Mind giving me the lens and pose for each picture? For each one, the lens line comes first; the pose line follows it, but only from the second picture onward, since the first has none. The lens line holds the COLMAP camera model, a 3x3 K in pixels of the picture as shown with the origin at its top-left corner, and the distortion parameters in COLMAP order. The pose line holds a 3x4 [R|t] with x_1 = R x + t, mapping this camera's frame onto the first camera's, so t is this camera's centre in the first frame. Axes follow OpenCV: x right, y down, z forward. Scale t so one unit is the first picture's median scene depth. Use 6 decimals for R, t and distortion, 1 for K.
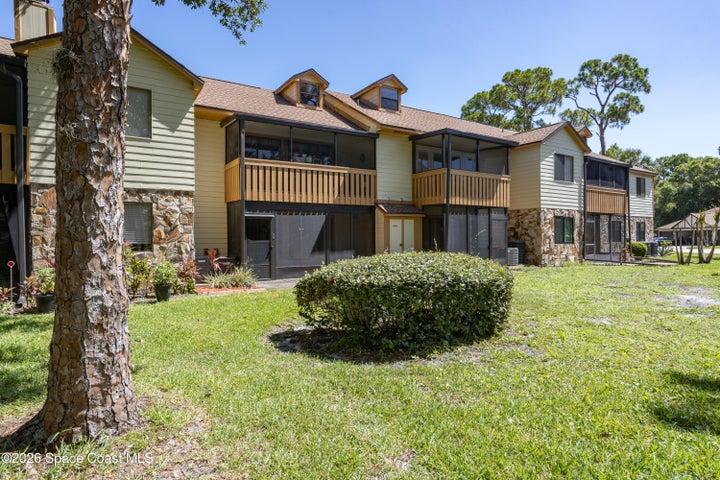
lens RADIAL K [[424.6, 0, 360.0], [0, 424.6, 240.0], [0, 0, 1]] dist [-0.001201, 0.000424]
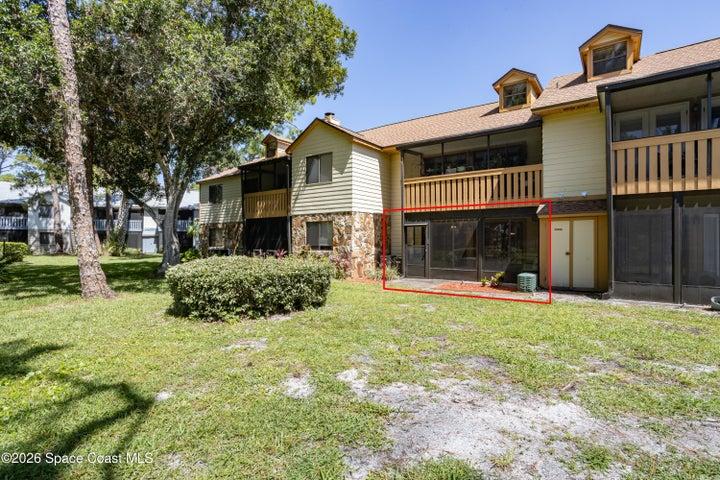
lens RADIAL K [[354.8, 0, 360.0], [0, 354.8, 240.0], [0, 0, 1]] dist [0.000231, 0.000080]
pose [[0.367222, 0.003944, -0.930125, 0.589885], [-0.008853, 0.999961, 0.000745, -0.011781], [0.930091, 0.007961, 0.367242, 0.436646]]
